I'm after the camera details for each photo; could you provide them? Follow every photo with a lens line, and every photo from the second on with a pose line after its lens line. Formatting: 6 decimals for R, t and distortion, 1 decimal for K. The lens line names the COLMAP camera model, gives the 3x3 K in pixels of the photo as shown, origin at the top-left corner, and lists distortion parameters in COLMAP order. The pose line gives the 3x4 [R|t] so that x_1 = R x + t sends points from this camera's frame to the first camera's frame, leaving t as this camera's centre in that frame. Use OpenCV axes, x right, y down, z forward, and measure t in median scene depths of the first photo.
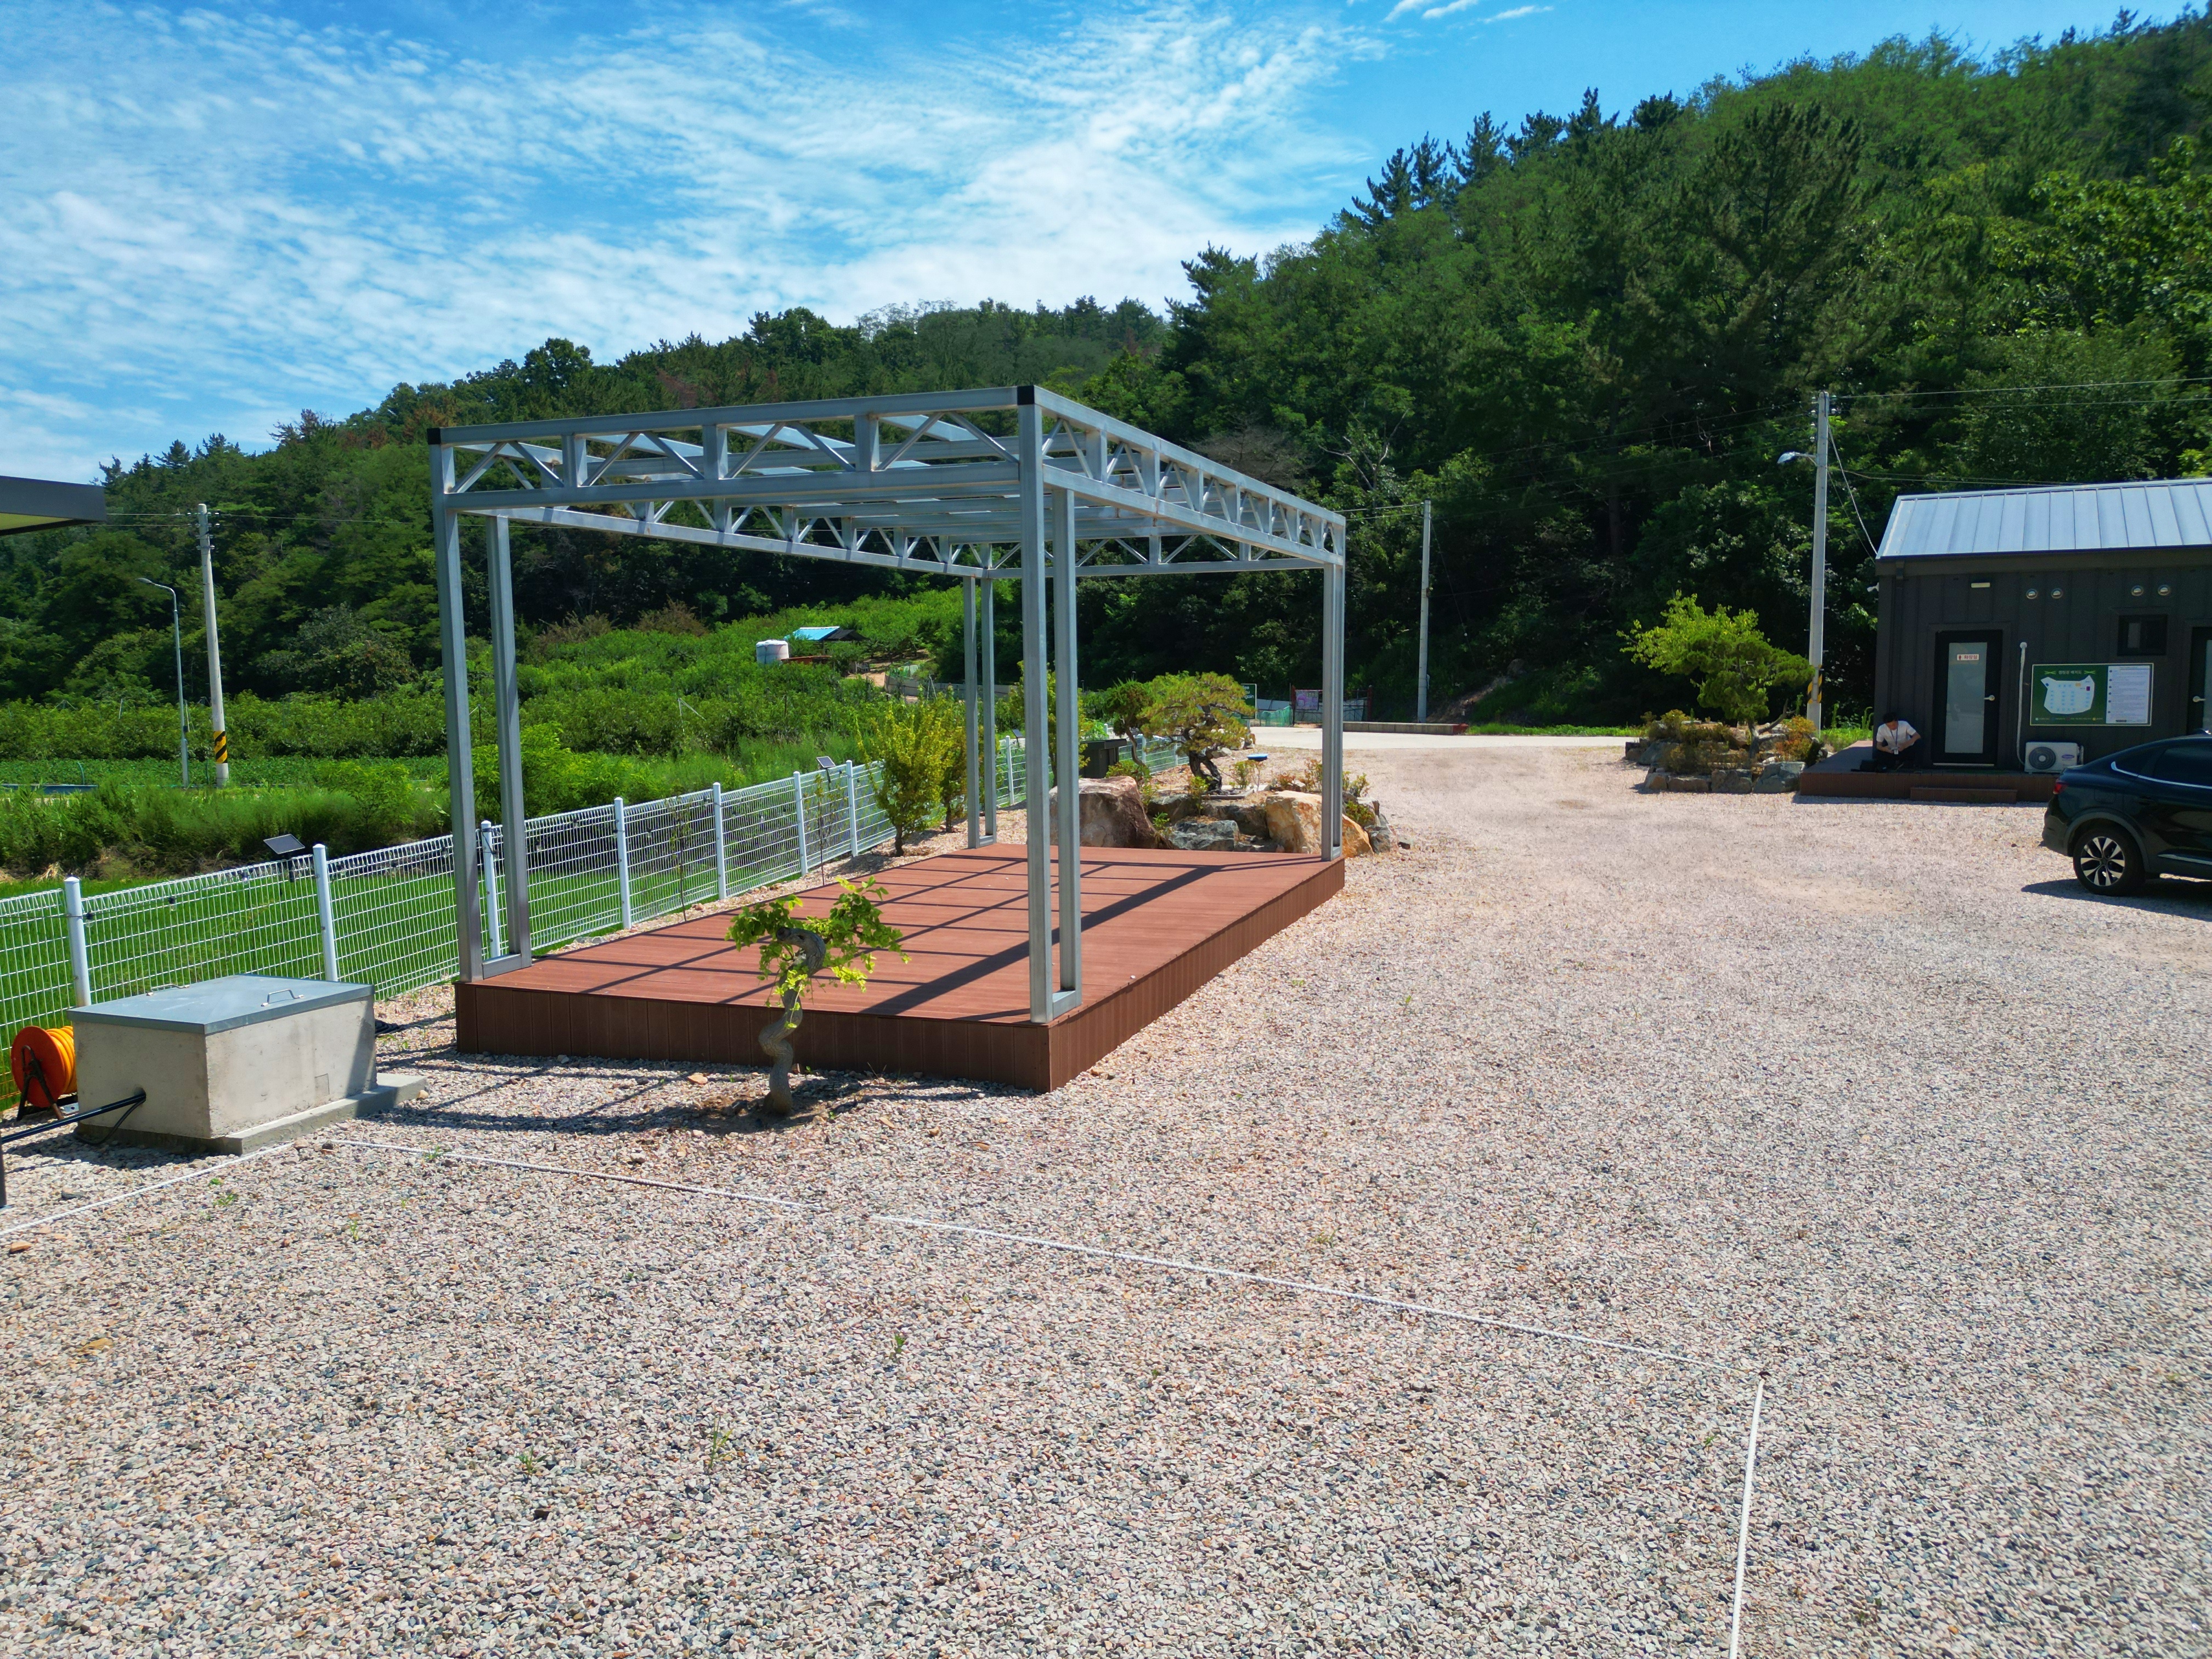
lens RADIAL K [[1562.9, 0, 1105.7], [0, 1562.9, 824.6], [0, 0, 1]] dist [0.064282, -0.035833]
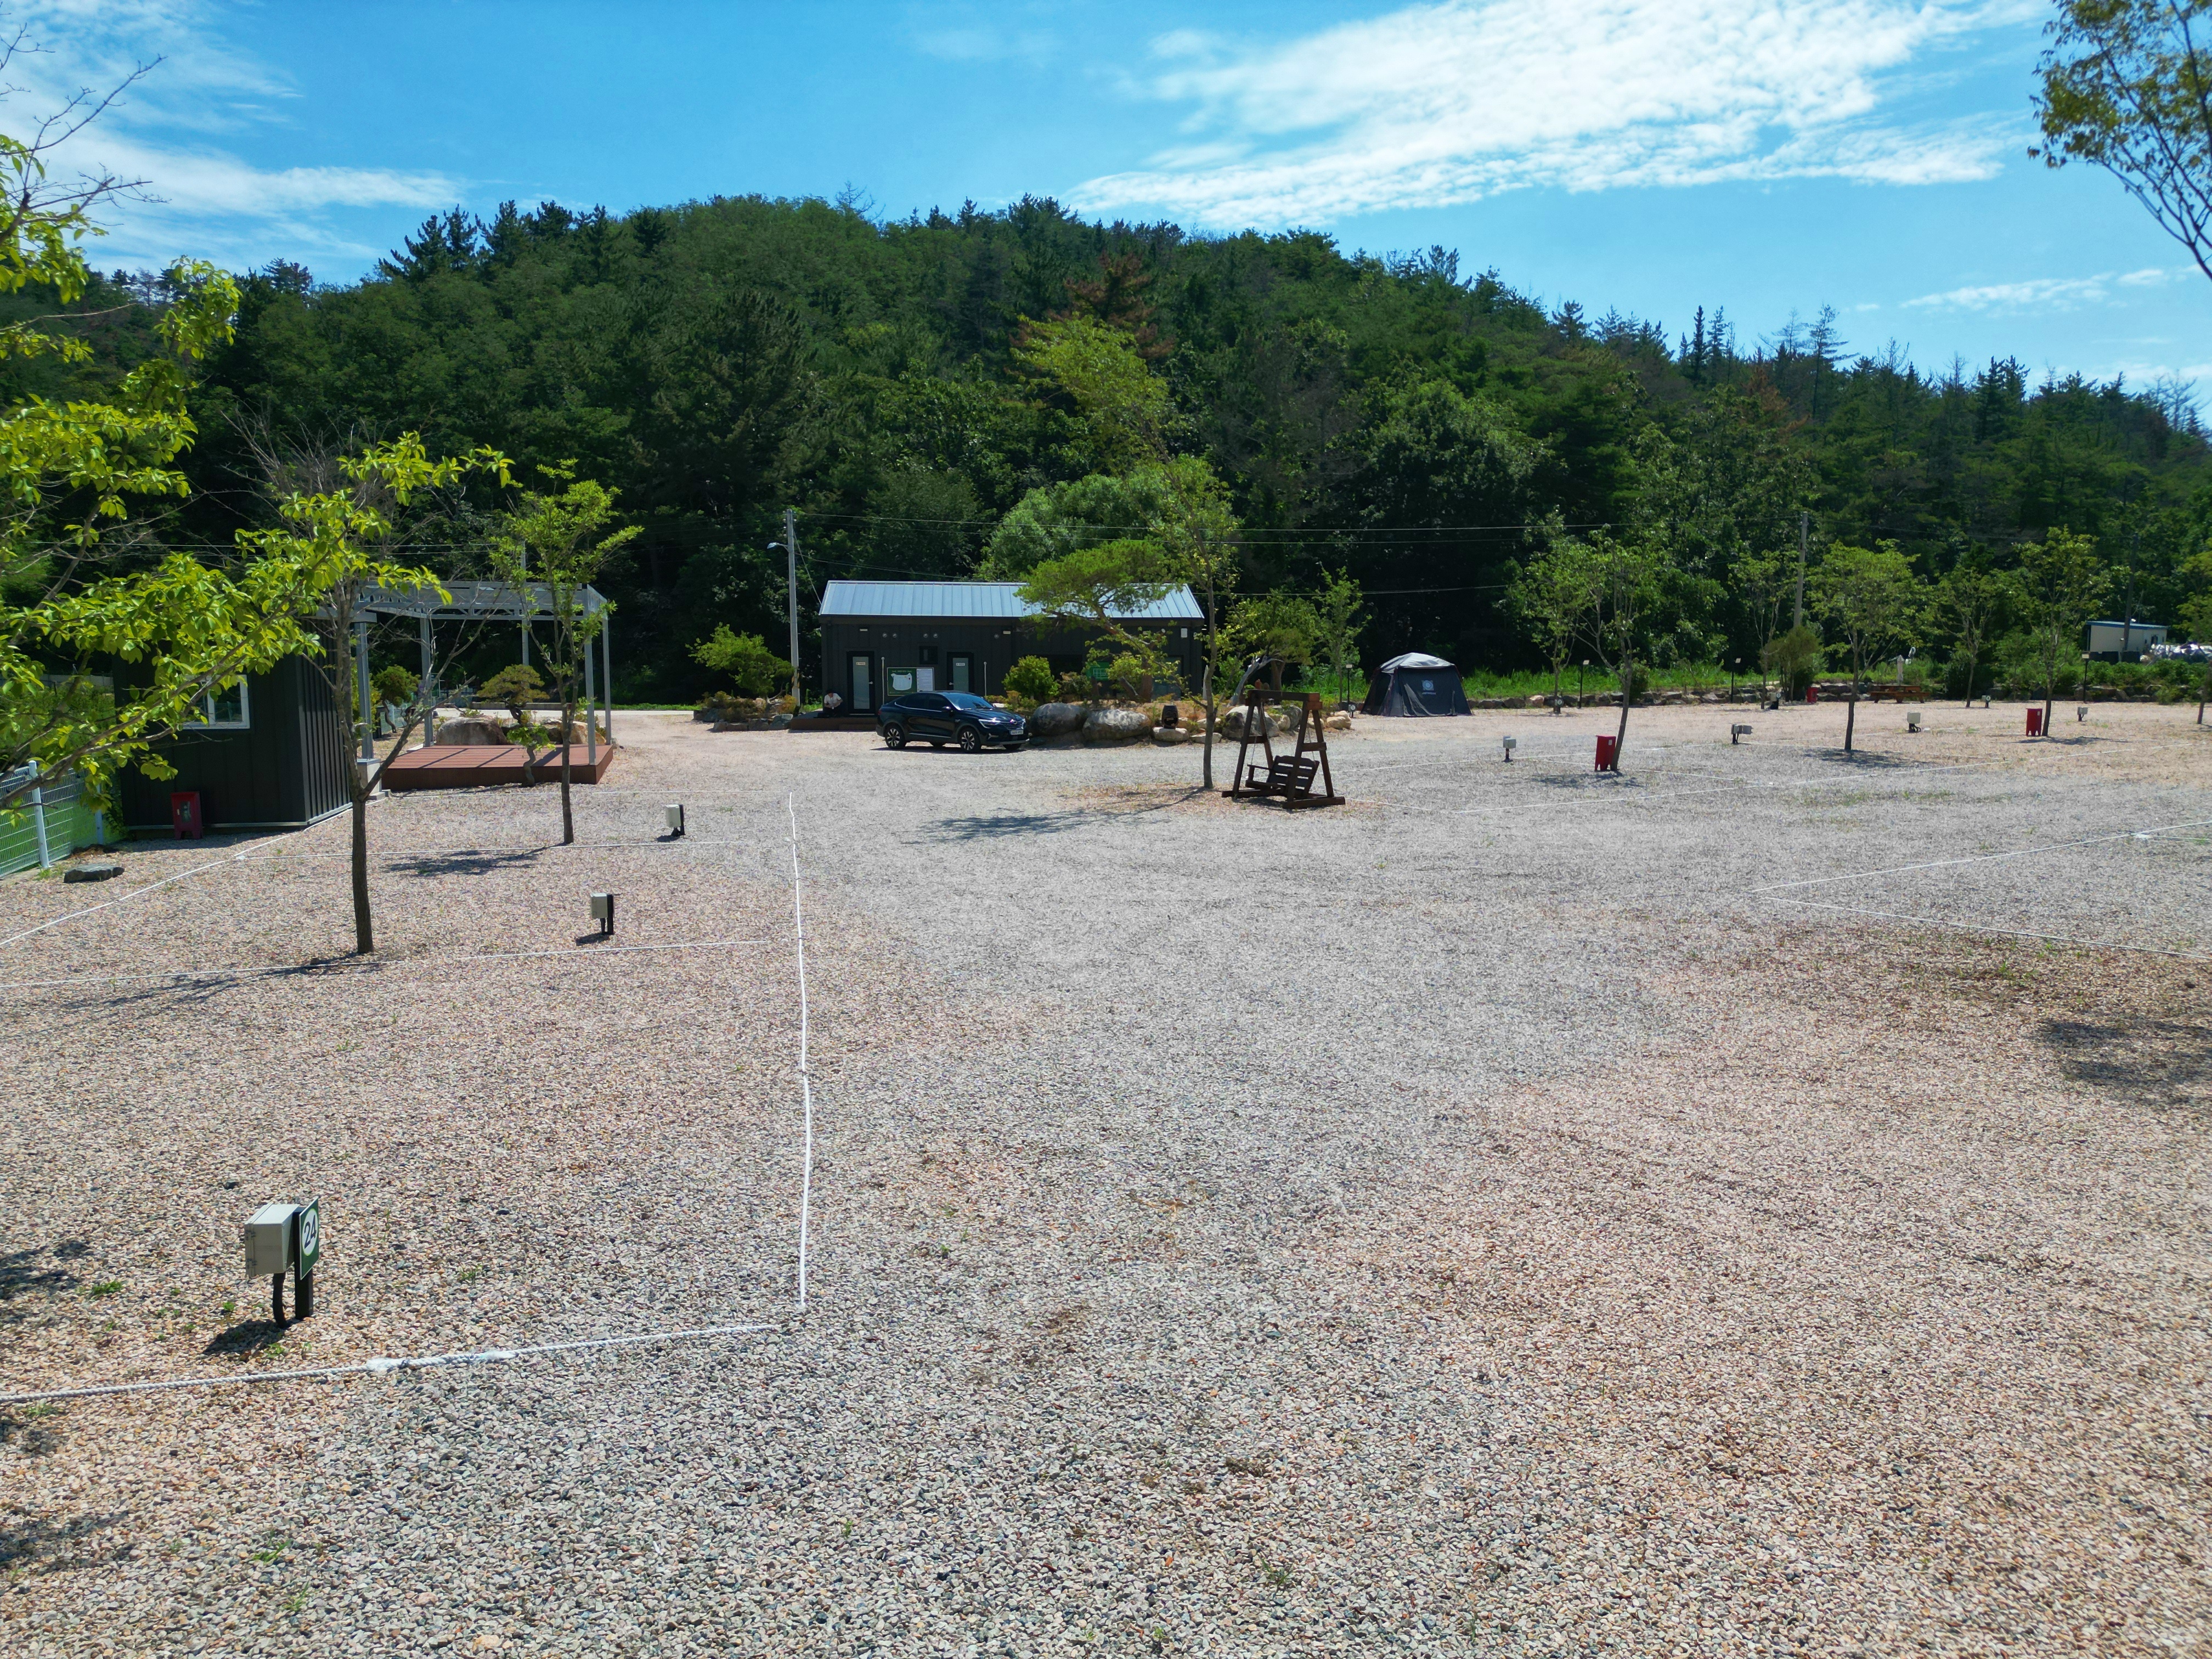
lens RADIAL K [[1562.9, 0, 1105.8], [0, 1562.9, 805.1], [0, 0, 1]] dist [0.064282, -0.035833]
pose [[0.816183, -0.040551, 0.576369, -0.099997], [0.047376, 0.998872, 0.003189, 0.022833], [-0.575848, 0.024703, 0.817183, -0.221120]]
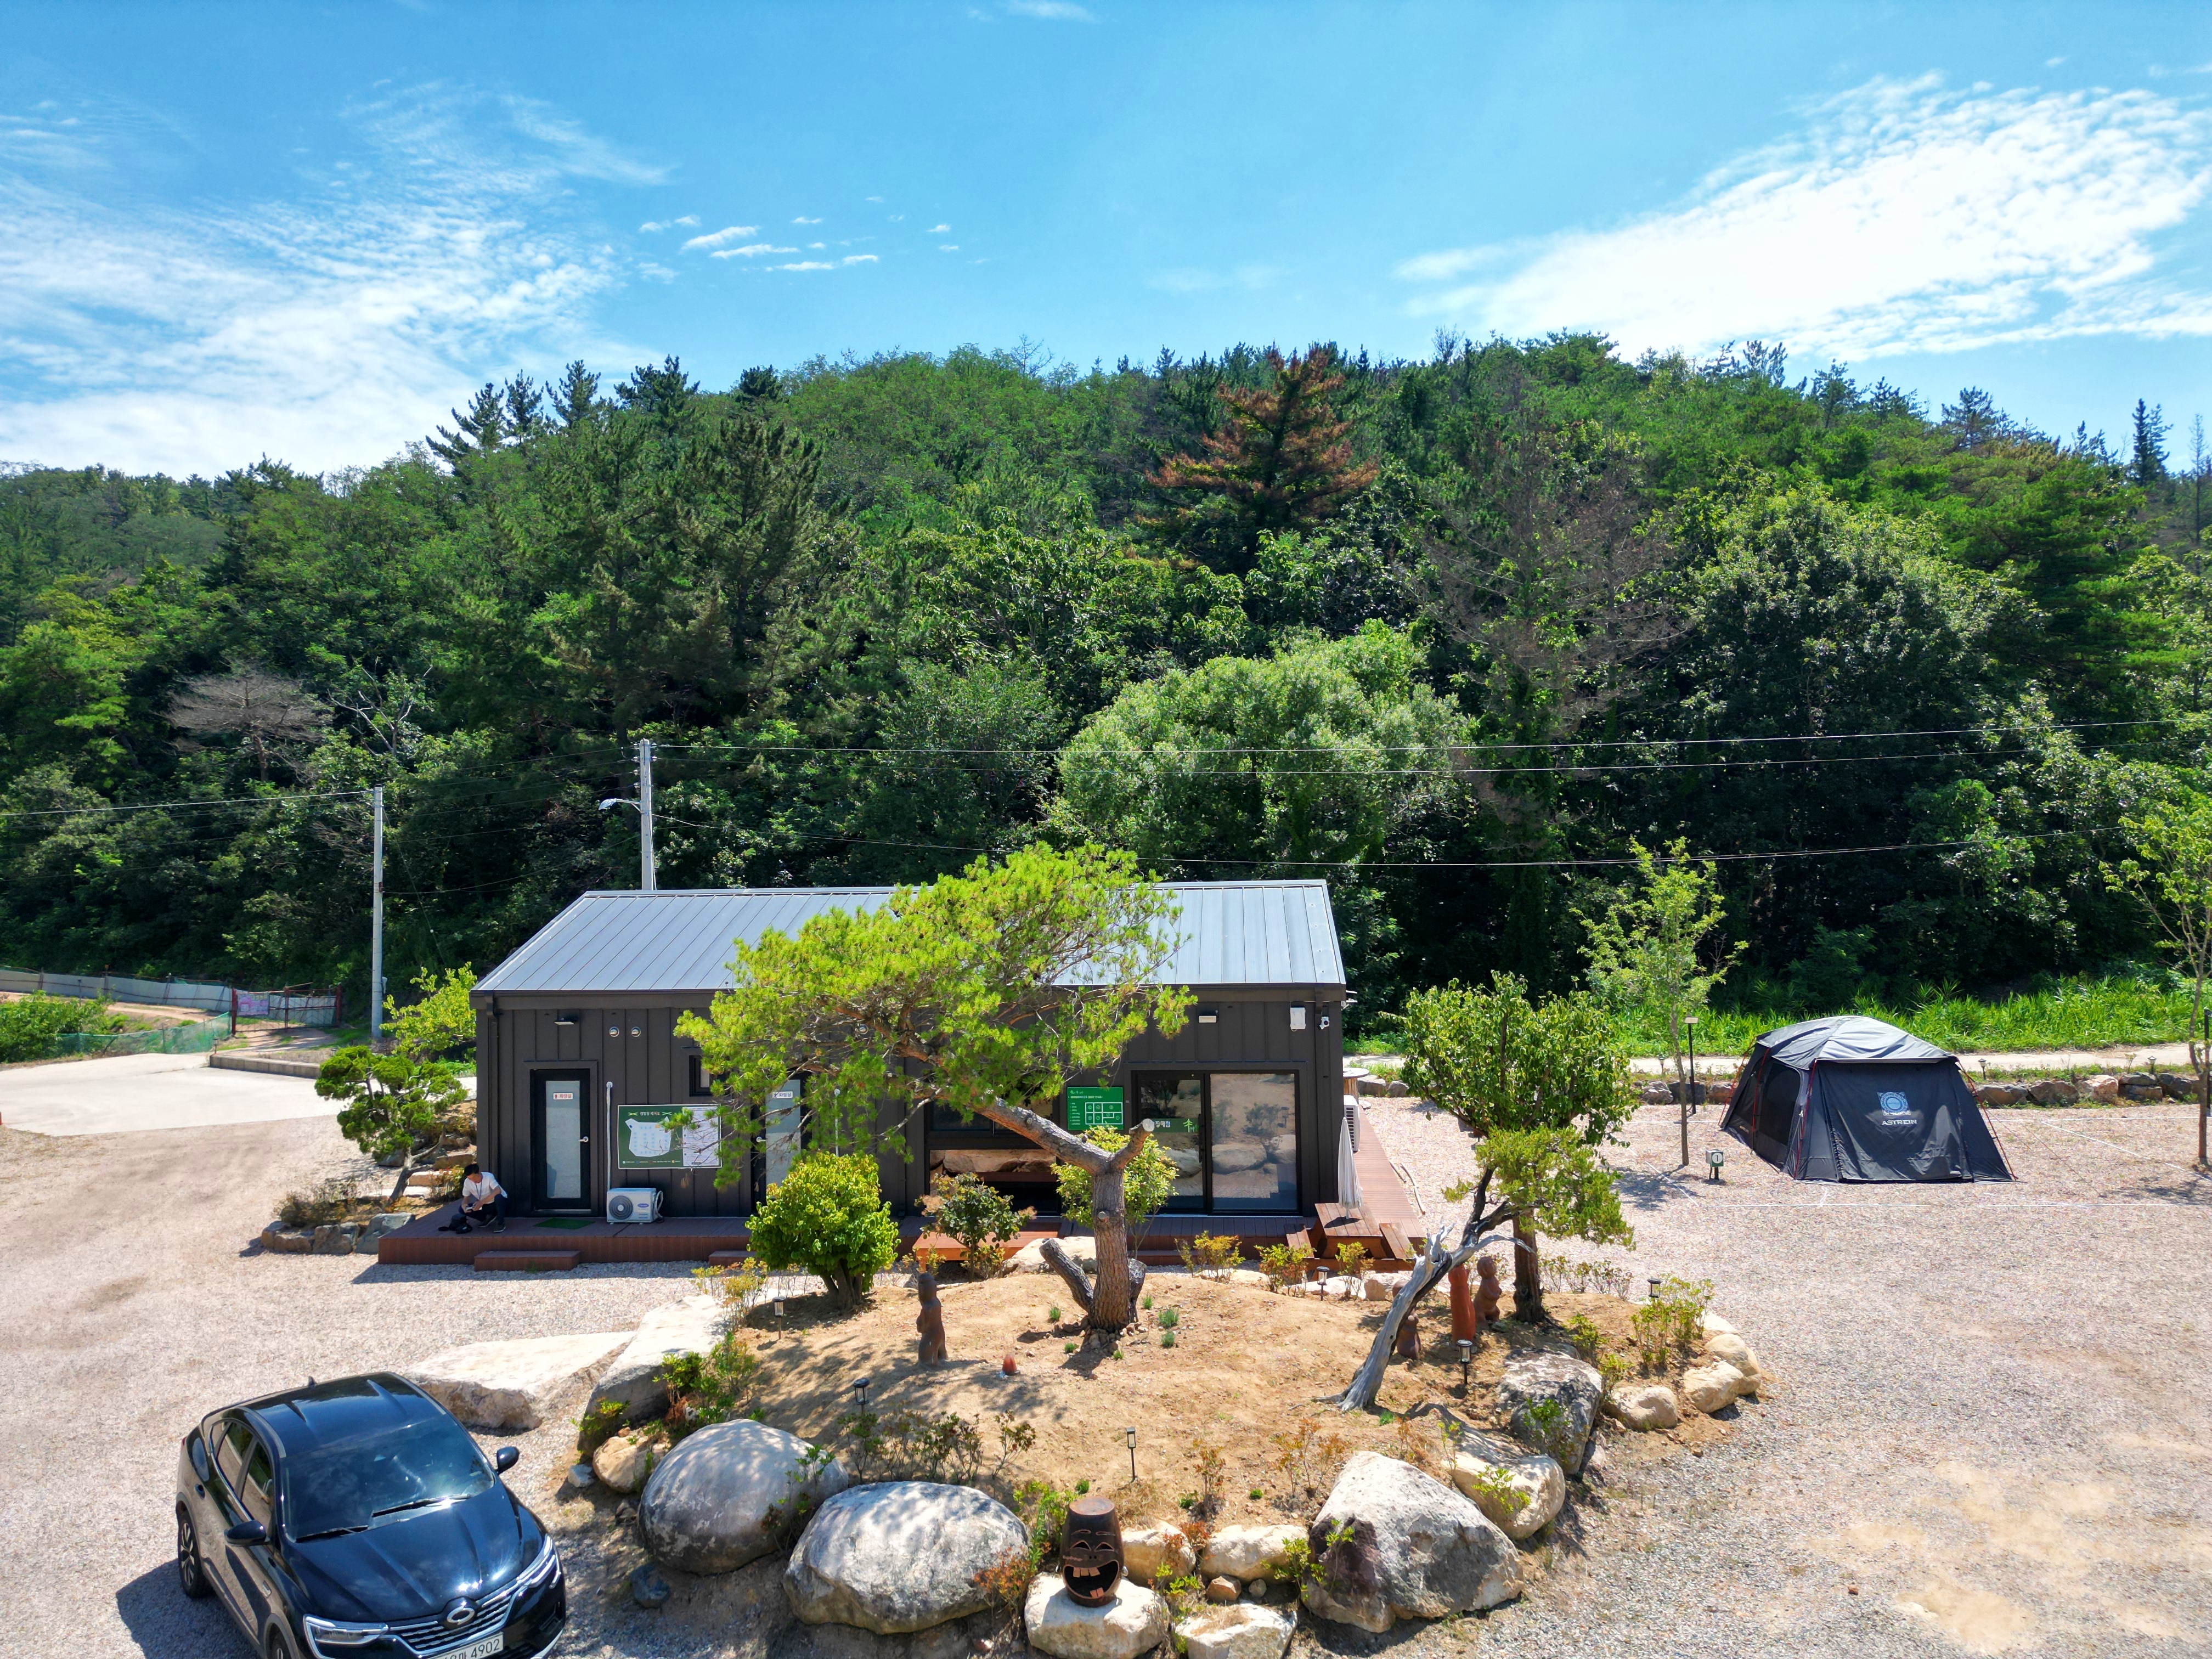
lens RADIAL K [[1562.9, 0, 1096.9], [0, 1562.9, 848.0], [0, 0, 1]] dist [0.064282, -0.035833]
pose [[0.903761, -0.002830, 0.428028, 0.105869], [0.046929, 0.994605, -0.092512, -0.037216], [-0.425457, 0.103696, 0.899018, 0.001448]]
